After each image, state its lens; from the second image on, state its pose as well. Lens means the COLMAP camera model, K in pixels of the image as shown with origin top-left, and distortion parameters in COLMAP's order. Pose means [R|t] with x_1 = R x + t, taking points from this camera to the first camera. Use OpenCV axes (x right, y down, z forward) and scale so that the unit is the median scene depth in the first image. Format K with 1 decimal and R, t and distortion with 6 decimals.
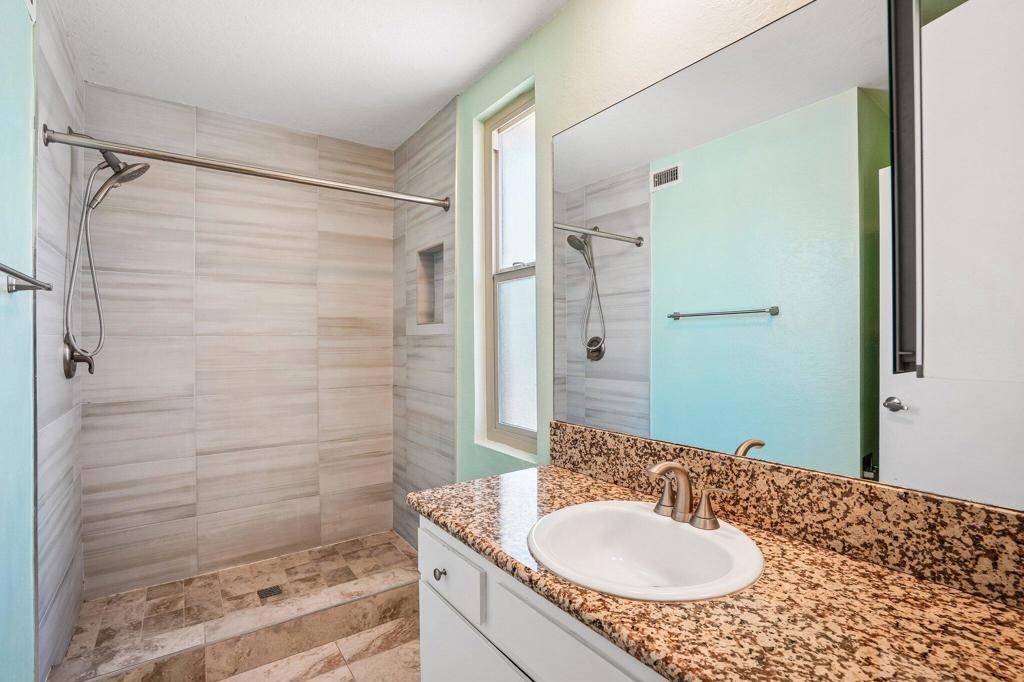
lens RADIAL K [[473.8, 0, 510.6], [0, 473.8, 340.4], [0, 0, 1]] dist [-0.017515, 0.001858]
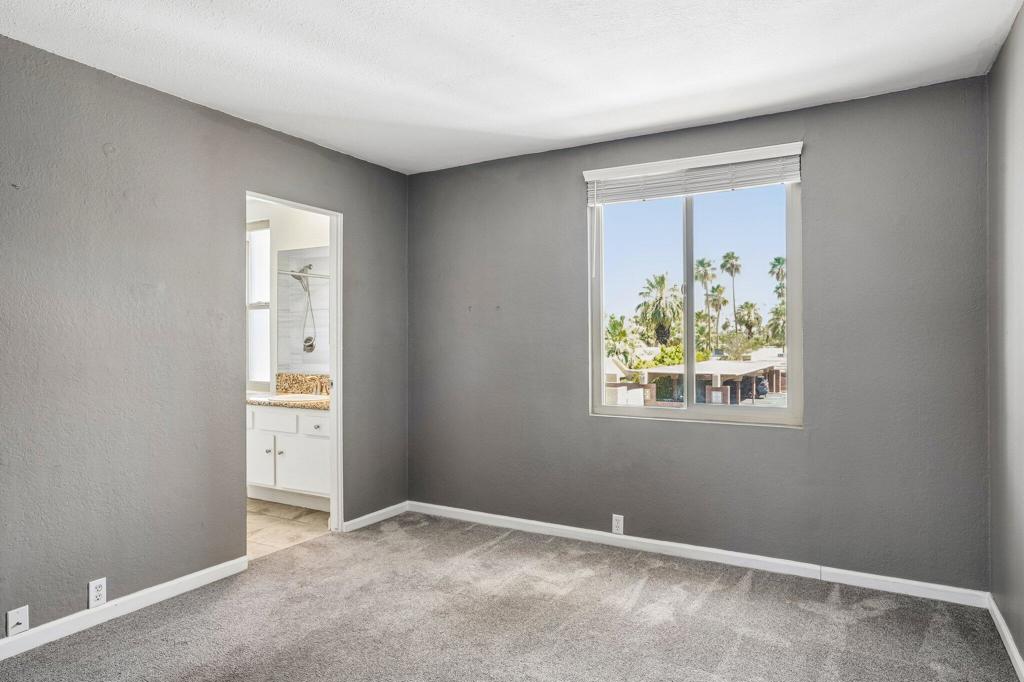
lens RADIAL K [[620.7, 0, 509.7], [0, 620.7, 340.1], [0, 0, 1]] dist [-0.005056, 0.007115]
pose [[0.907359, 0.005081, 0.420326, -0.077145], [-0.005398, 0.999985, -0.000435, 0.000458], [-0.420322, -0.001874, 0.907373, -1.105203]]
